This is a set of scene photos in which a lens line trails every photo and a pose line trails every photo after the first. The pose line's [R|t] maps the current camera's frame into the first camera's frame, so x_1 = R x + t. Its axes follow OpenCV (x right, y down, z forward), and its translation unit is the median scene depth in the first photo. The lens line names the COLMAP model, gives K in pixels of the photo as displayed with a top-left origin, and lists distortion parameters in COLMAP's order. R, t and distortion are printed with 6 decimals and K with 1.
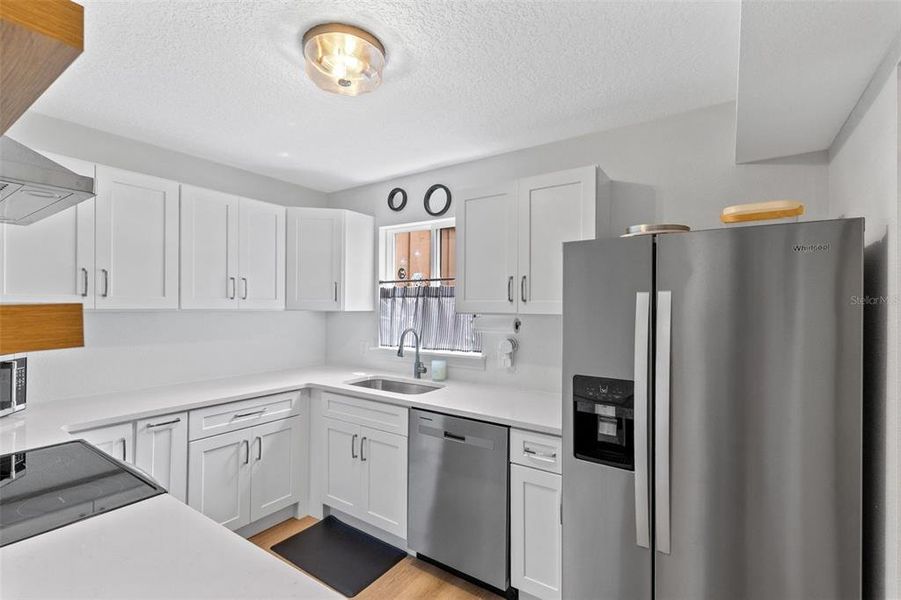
lens RADIAL K [[410.4, 0, 450.9], [0, 410.4, 300.8], [0, 0, 1]] dist [0.001869, 0.001715]
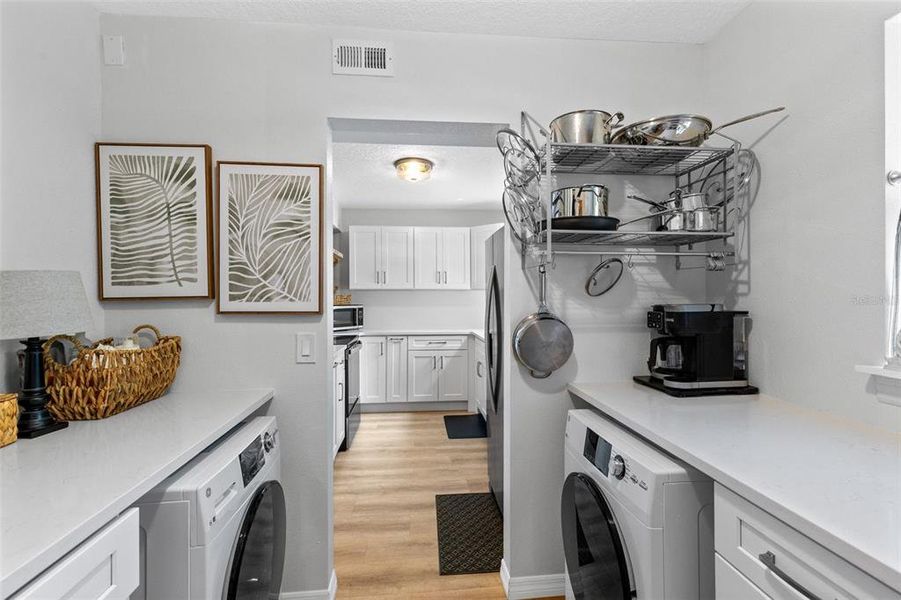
lens RADIAL K [[410.4, 0, 454.8], [0, 410.4, 297.3], [0, 0, 1]] dist [0.001869, 0.001715]
pose [[0.636089, -0.004521, -0.771602, 1.035453], [0.017719, 0.999805, 0.008749, 0.048726], [0.771412, -0.019238, 0.636045, -0.142331]]
